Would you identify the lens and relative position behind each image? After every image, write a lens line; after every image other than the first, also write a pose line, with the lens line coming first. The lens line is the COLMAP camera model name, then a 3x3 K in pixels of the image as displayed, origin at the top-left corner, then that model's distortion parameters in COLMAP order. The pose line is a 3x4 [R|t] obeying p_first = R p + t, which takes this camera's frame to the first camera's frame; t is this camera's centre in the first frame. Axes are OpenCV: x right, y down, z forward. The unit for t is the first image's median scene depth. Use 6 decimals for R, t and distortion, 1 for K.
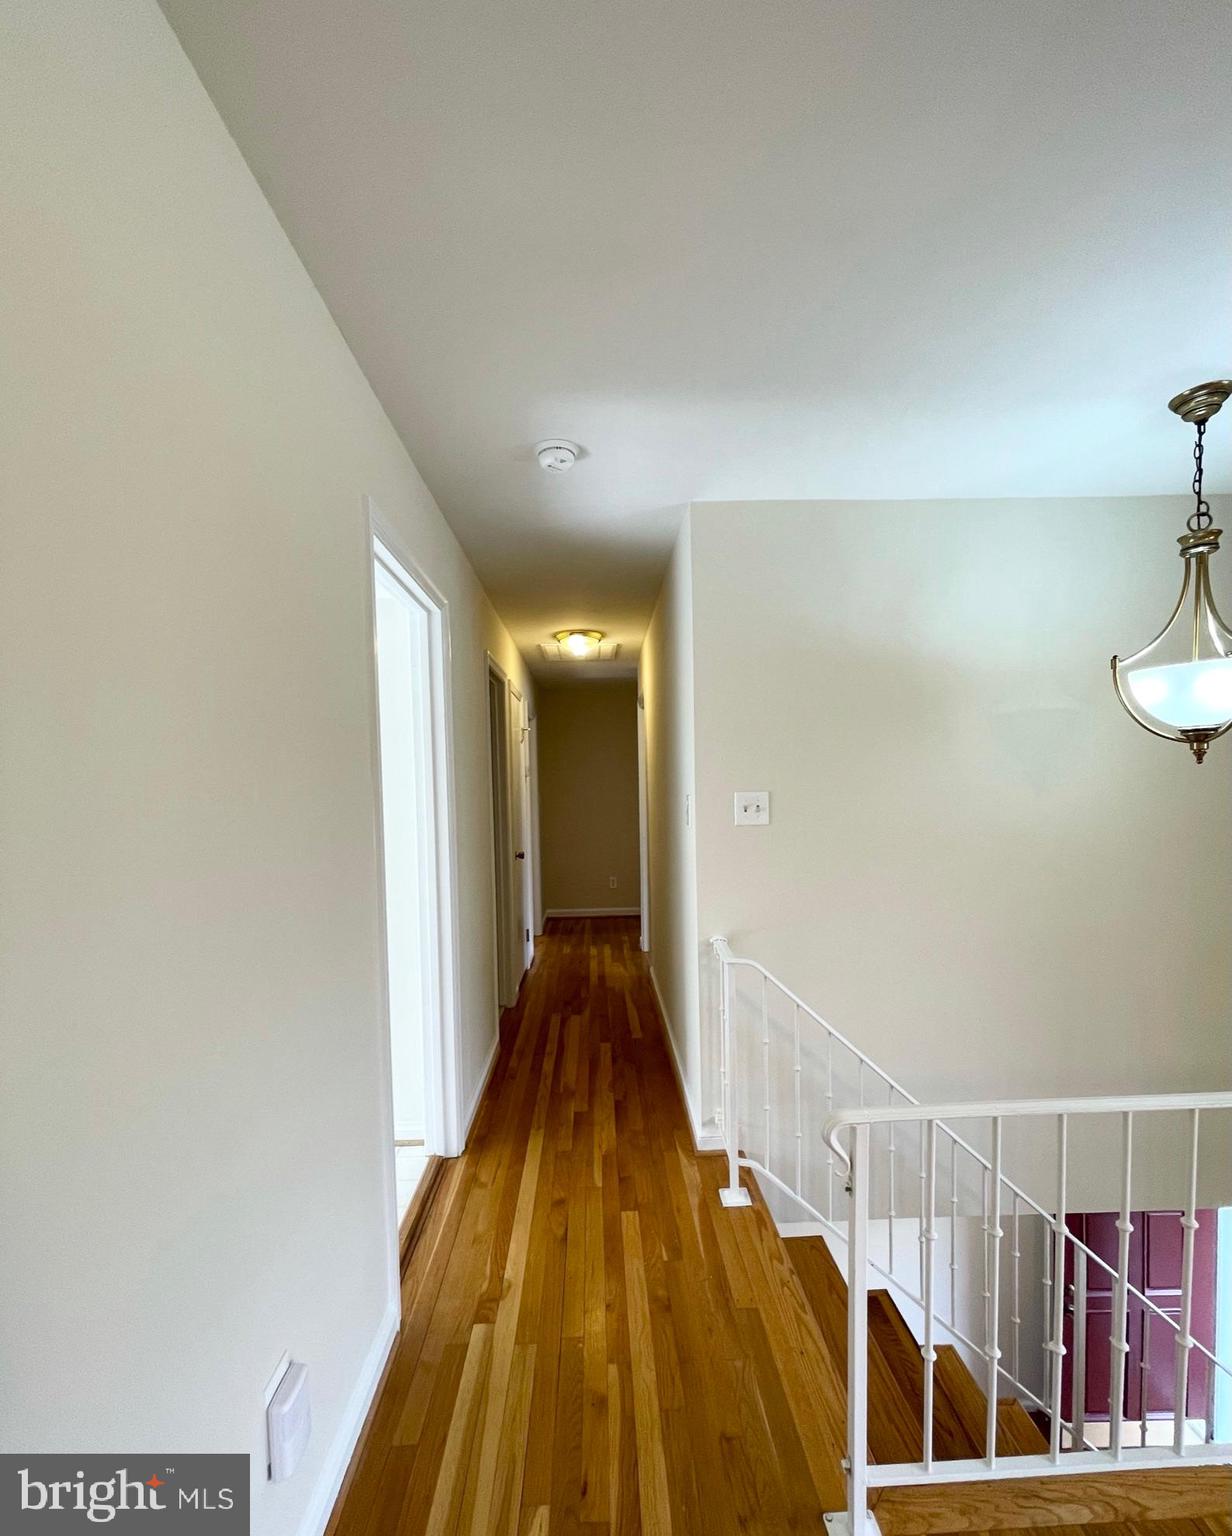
lens RADIAL K [[661.1, 0, 617.8], [0, 661.1, 813.8], [0, 0, 1]] dist [-0.000063, -0.000056]
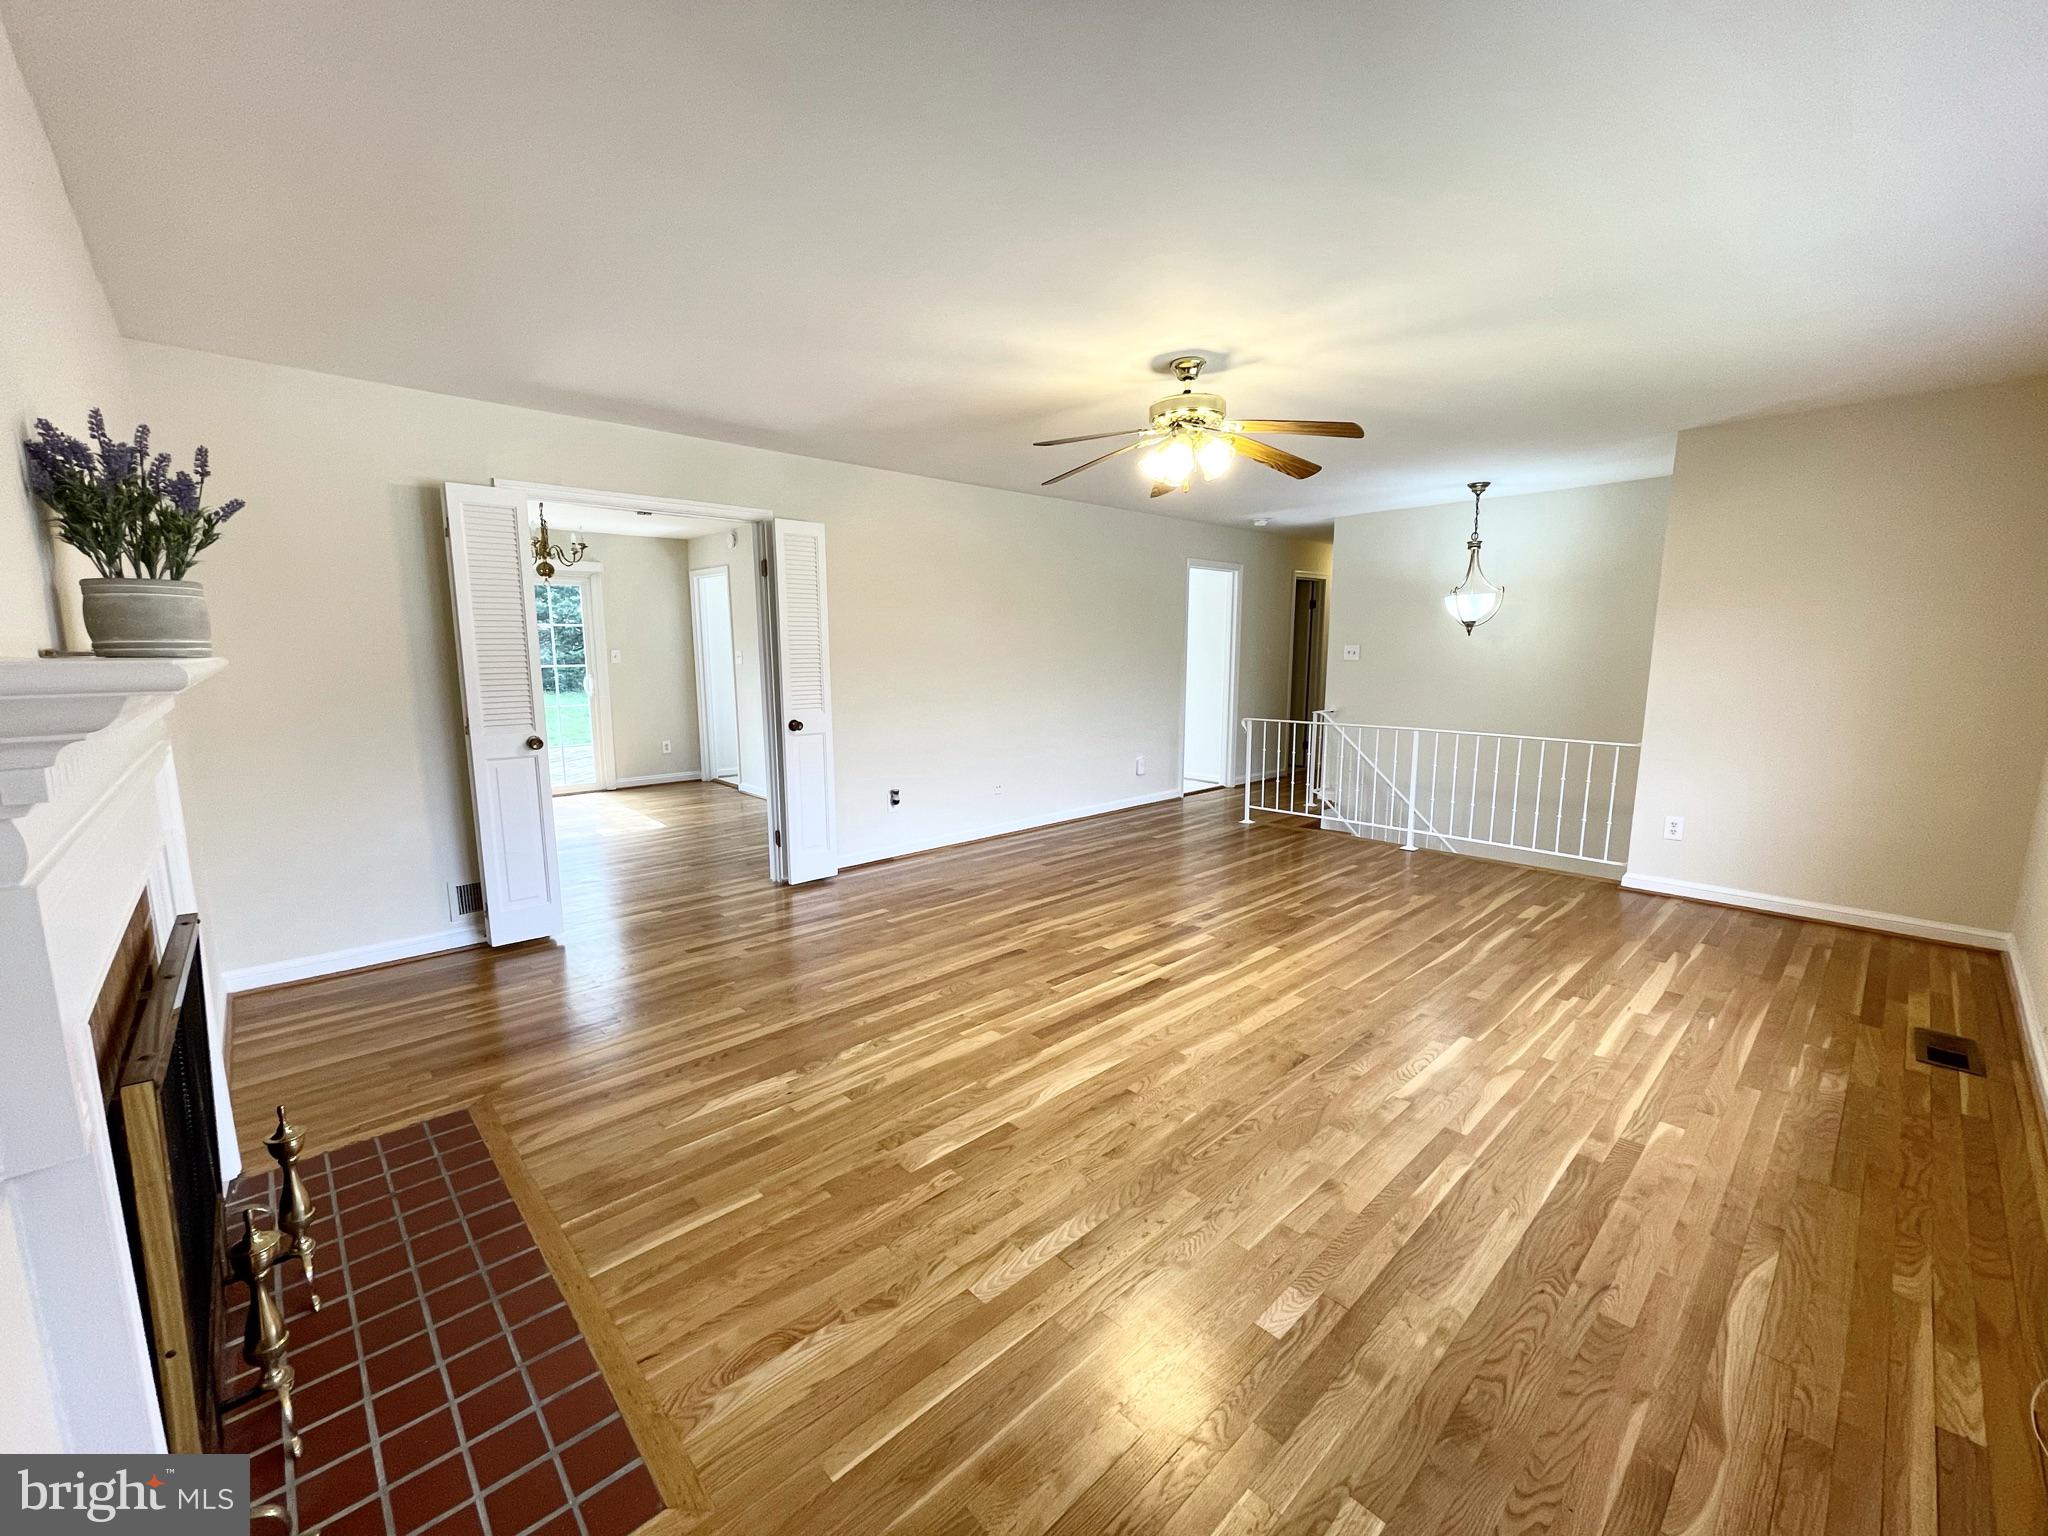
lens RADIAL K [[829.6, 0, 1017.0], [0, 829.6, 771.4], [0, 0, 1]] dist [-0.000303, 0.000190]
pose [[0.657583, 0.128170, -0.742400, 1.588063], [-0.038129, 0.989821, 0.137113, 0.048938], [0.752417, -0.061856, 0.655776, -1.736797]]
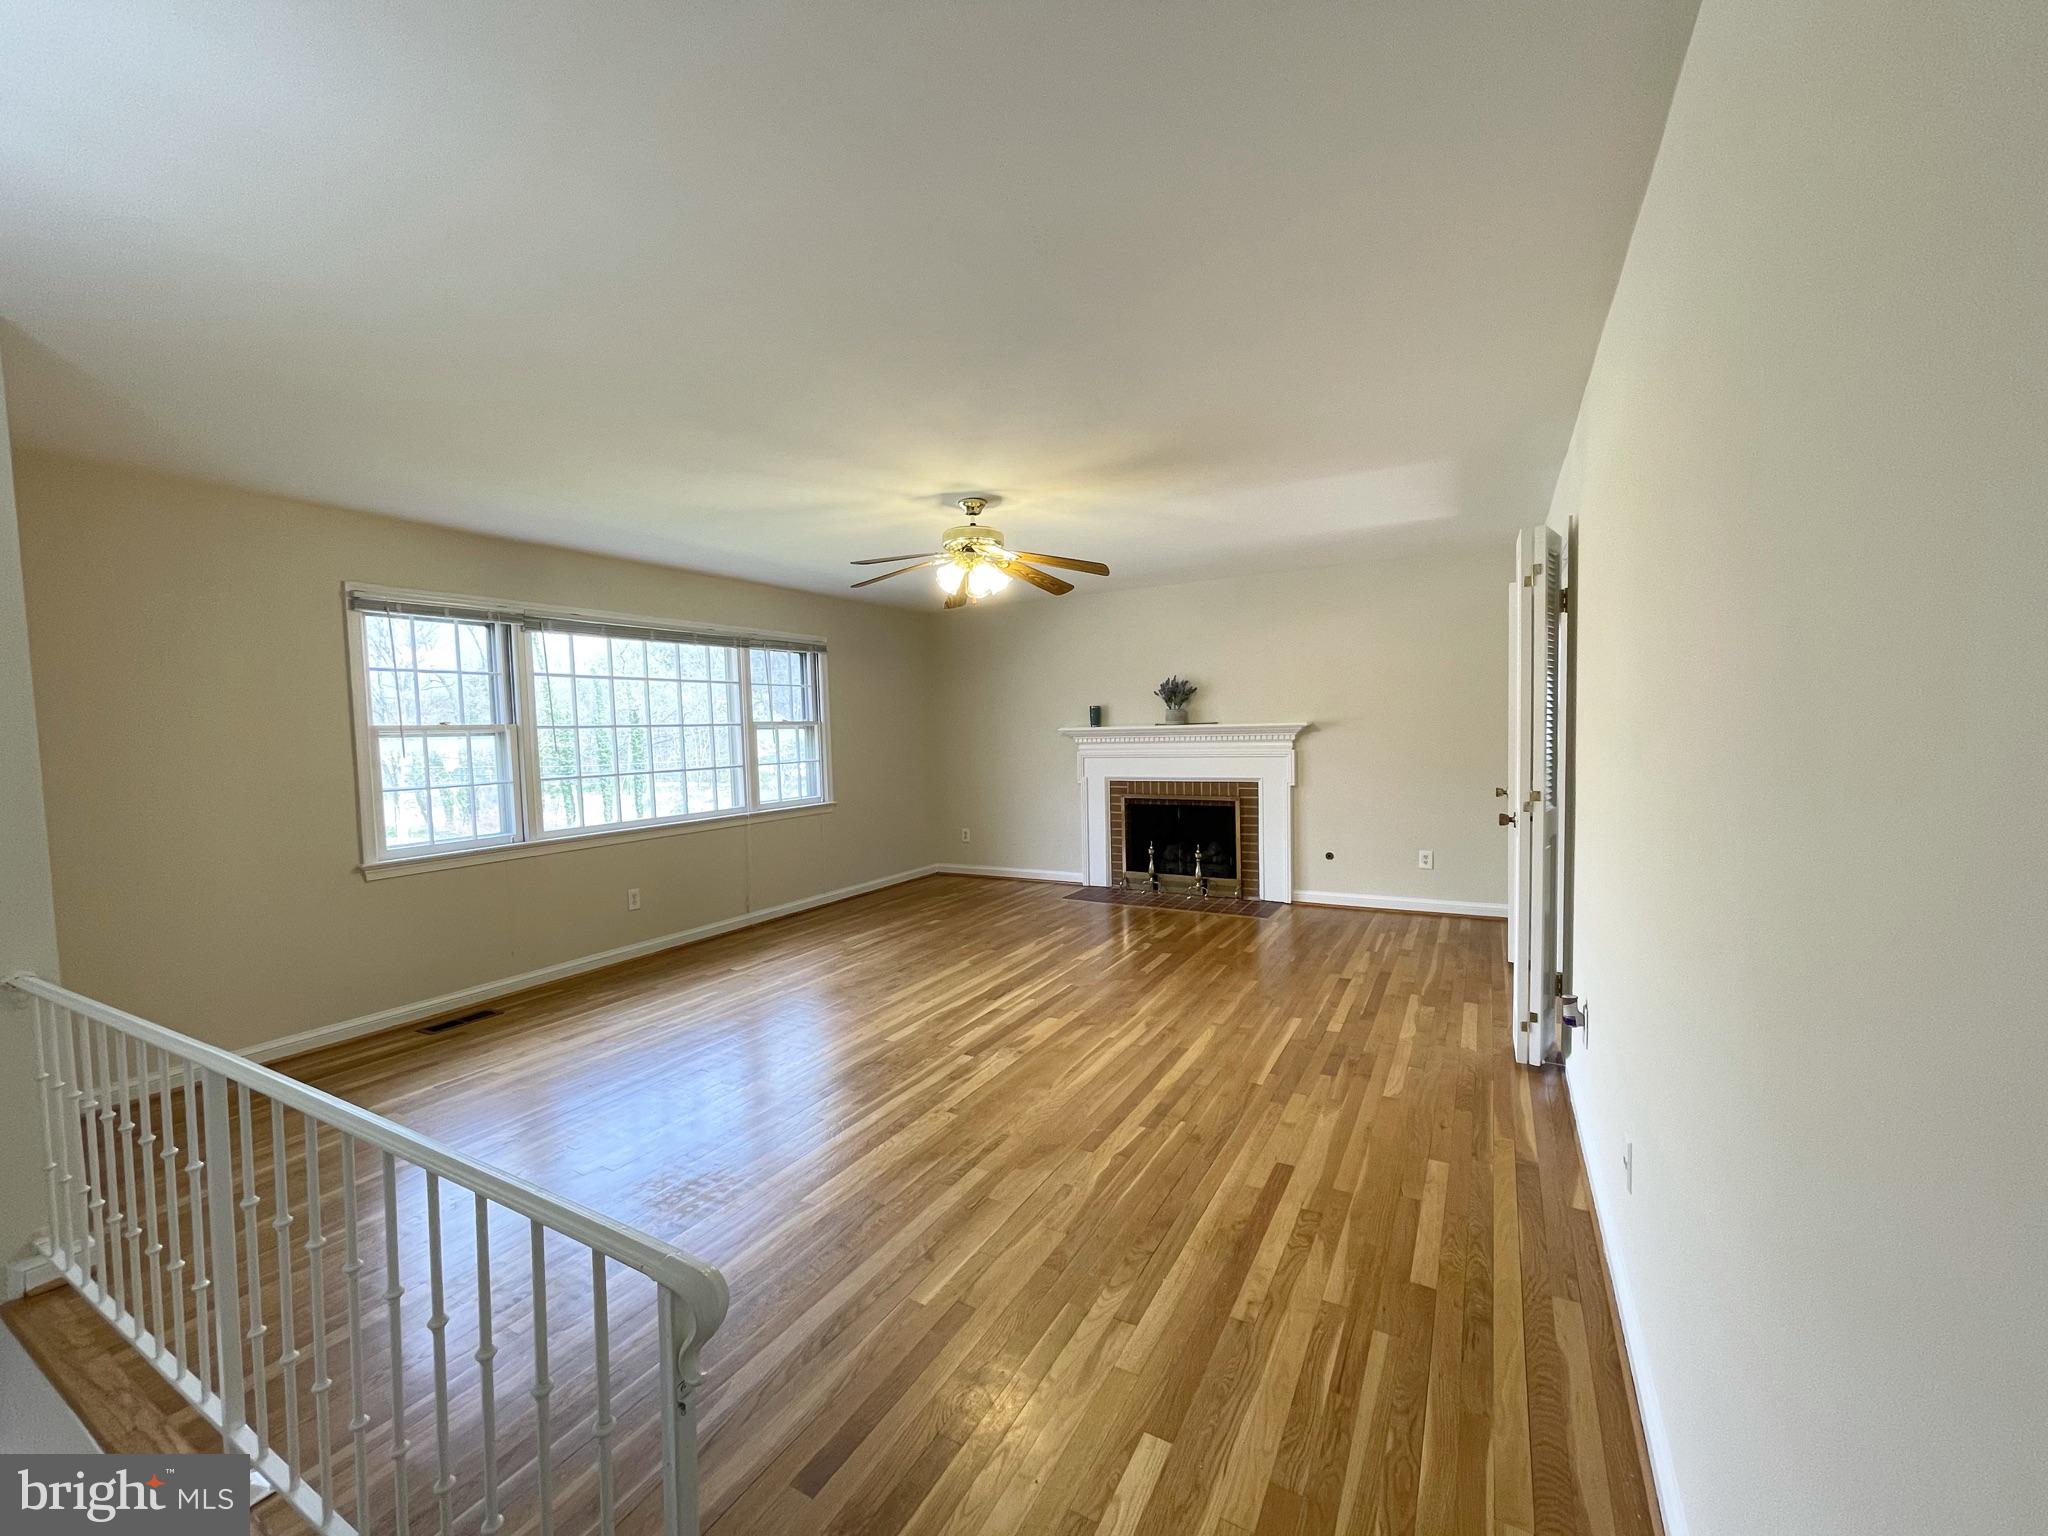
lens RADIAL K [[822.4, 0, 1001.3], [0, 822.4, 770.5], [0, 0, 1]] dist [0.000602, 0.000430]
pose [[-0.841865, 0.012570, 0.539542, -0.136149], [0.063423, 0.995106, 0.075777, -0.016390], [-0.535949, 0.098013, -0.838542, 0.649446]]
